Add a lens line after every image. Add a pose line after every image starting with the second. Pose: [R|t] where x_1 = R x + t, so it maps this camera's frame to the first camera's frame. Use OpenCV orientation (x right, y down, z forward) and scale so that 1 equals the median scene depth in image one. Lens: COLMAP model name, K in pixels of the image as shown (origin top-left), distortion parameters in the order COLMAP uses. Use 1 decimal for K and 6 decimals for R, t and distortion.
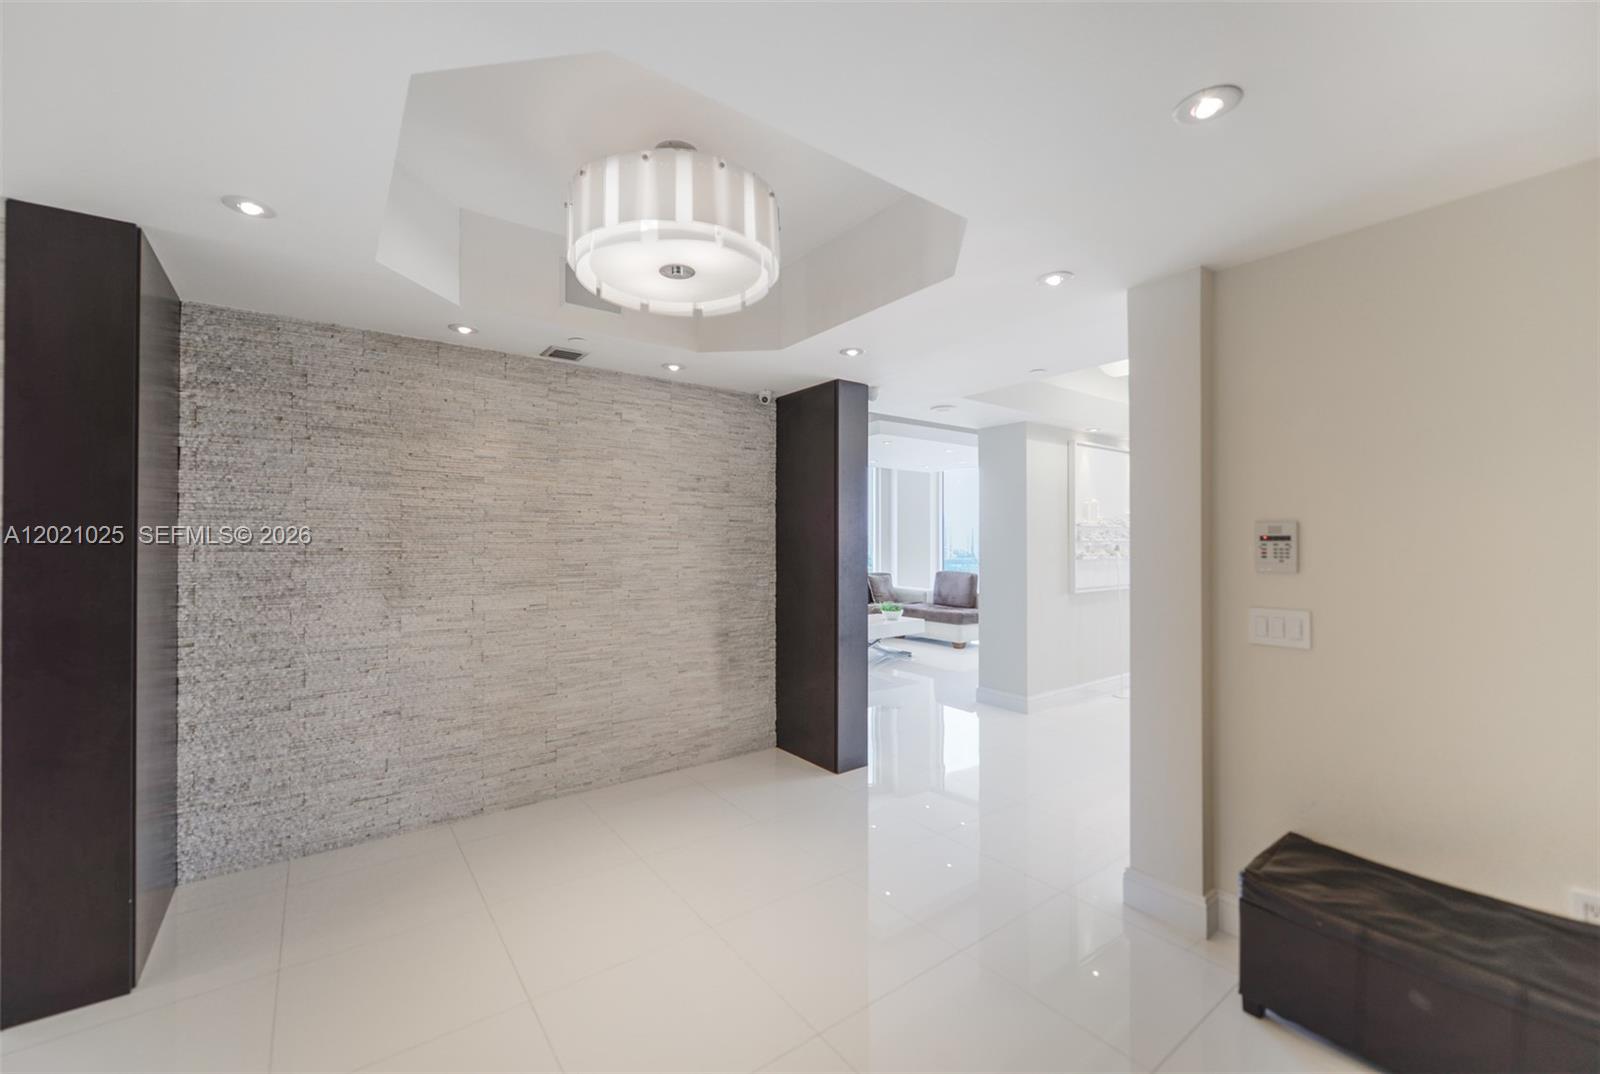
lens RADIAL K [[636.7, 0, 796.2], [0, 636.7, 519.7], [0, 0, 1]] dist [0.013515, 0.000832]
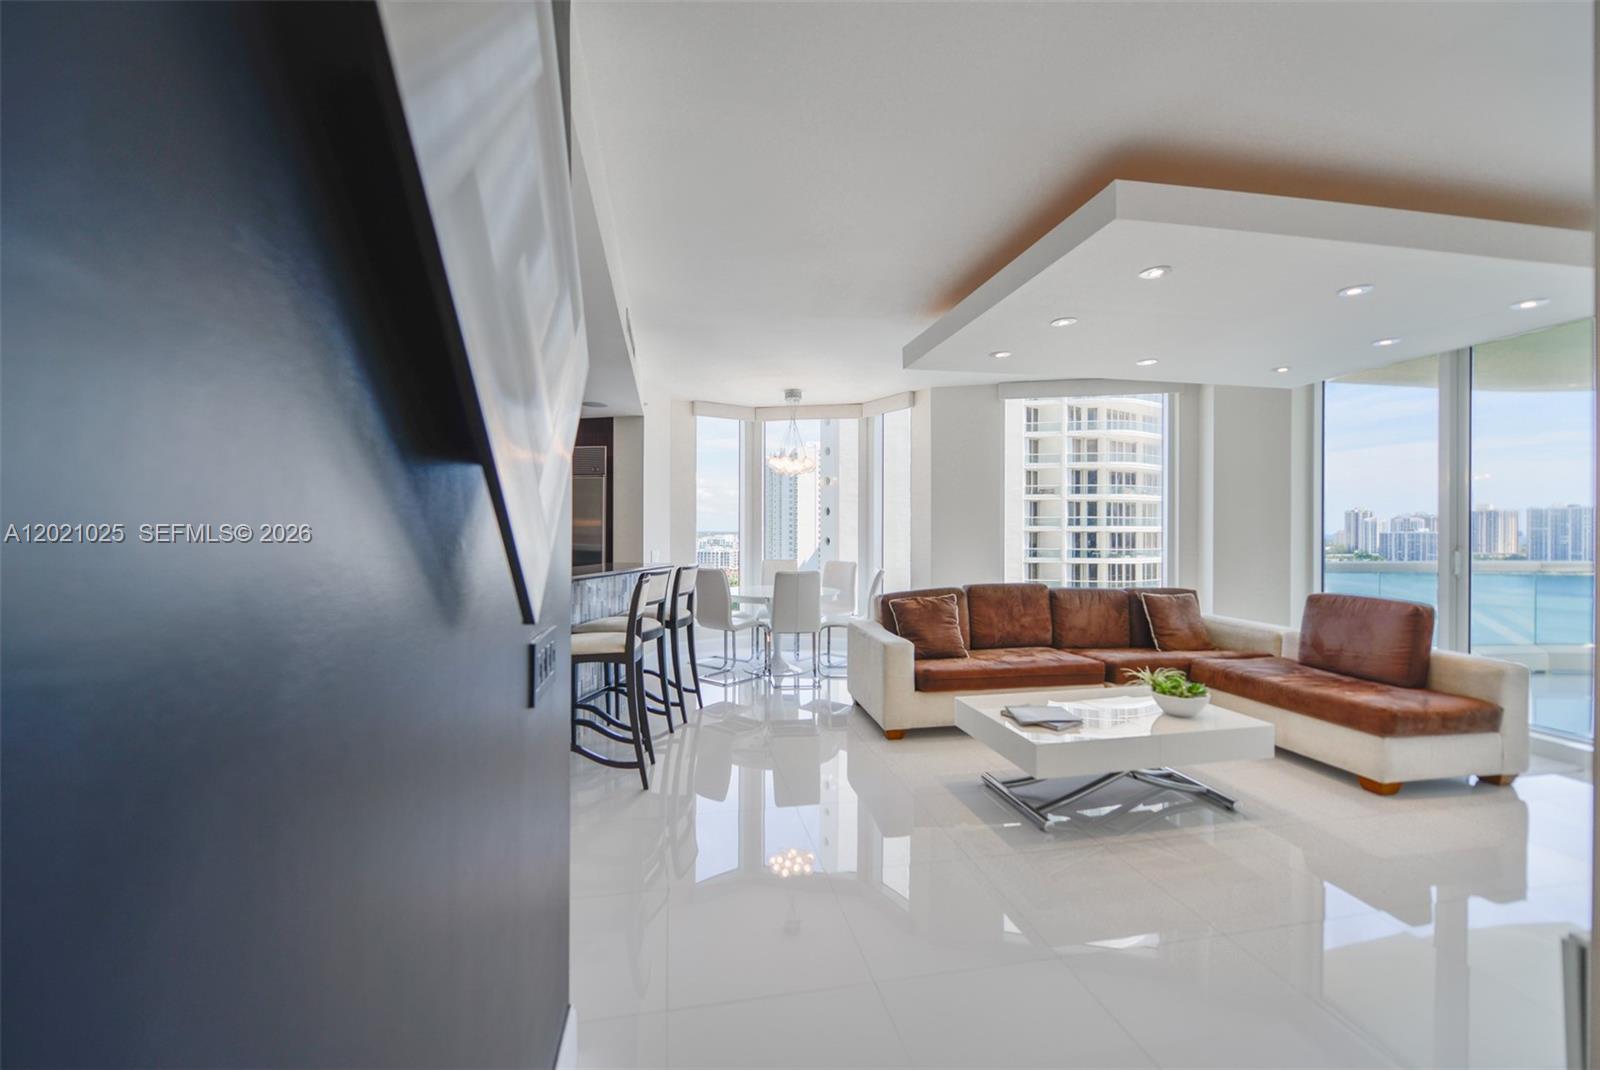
lens RADIAL K [[636.7, 0, 791.3], [0, 636.7, 532.4], [0, 0, 1]] dist [0.013515, 0.000832]
pose [[0.899271, -0.006971, -0.437337, 0.137623], [0.023812, 0.999170, 0.033038, 0.019624], [0.436743, -0.040124, 0.898691, 0.660726]]
